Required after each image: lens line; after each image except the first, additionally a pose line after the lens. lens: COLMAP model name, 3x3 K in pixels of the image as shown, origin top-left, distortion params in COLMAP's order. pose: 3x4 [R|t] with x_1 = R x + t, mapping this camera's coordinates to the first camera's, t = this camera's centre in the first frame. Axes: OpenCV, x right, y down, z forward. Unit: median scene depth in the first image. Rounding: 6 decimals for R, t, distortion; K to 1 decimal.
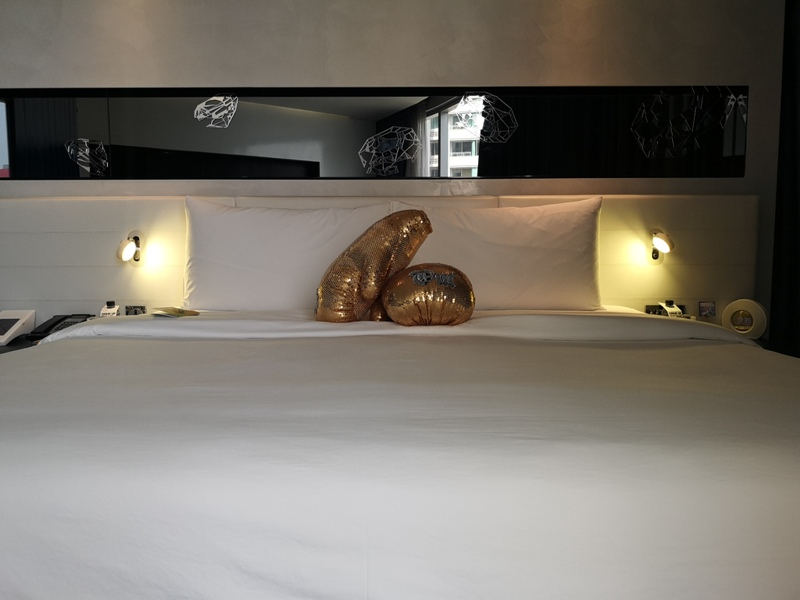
lens RADIAL K [[611.3, 0, 402.5], [0, 611.3, 286.4], [0, 0, 1]] dist [0.005678, -0.003224]
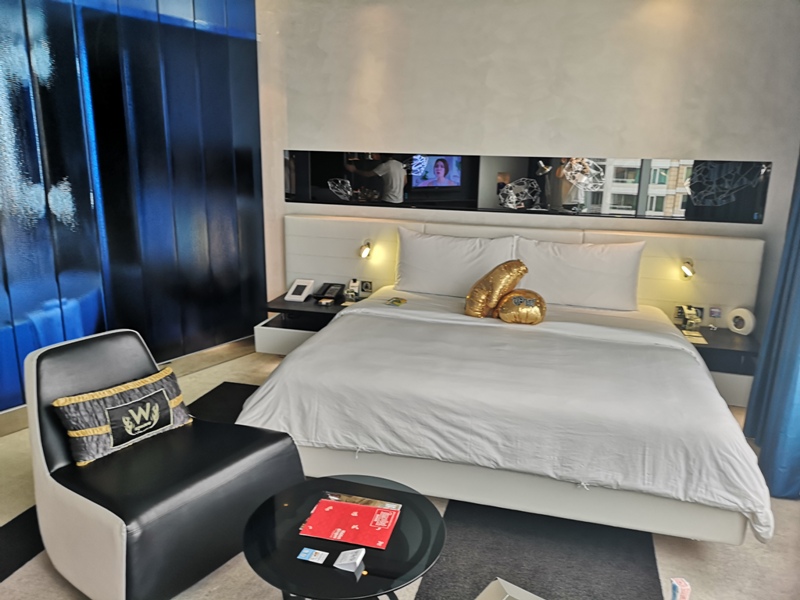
lens RADIAL K [[611.3, 0, 402.5], [0, 611.3, 286.4], [0, 0, 1]] dist [0.005678, -0.003224]
pose [[0.964997, 0.076996, -0.250704, 0.107488], [-0.038067, 0.986931, 0.156582, -0.234228], [0.259483, -0.141558, 0.955317, -0.663990]]
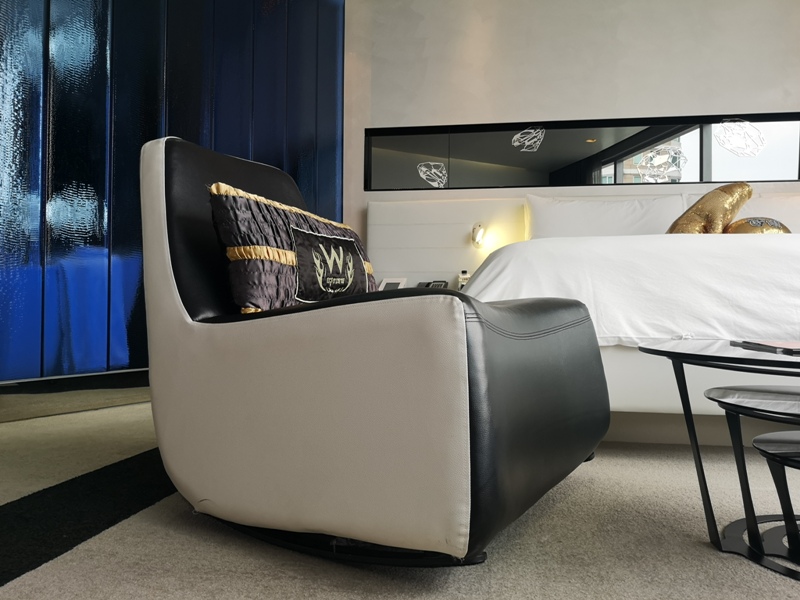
lens RADIAL K [[616.5, 0, 400.0], [0, 616.5, 300.0], [0, 0, 1]] dist [0.069329, -0.113263]
pose [[0.984898, 0.008328, -0.172934, -0.365560], [-0.024568, 0.995458, -0.091979, 0.220103], [0.171382, 0.094839, 0.980629, -0.404180]]
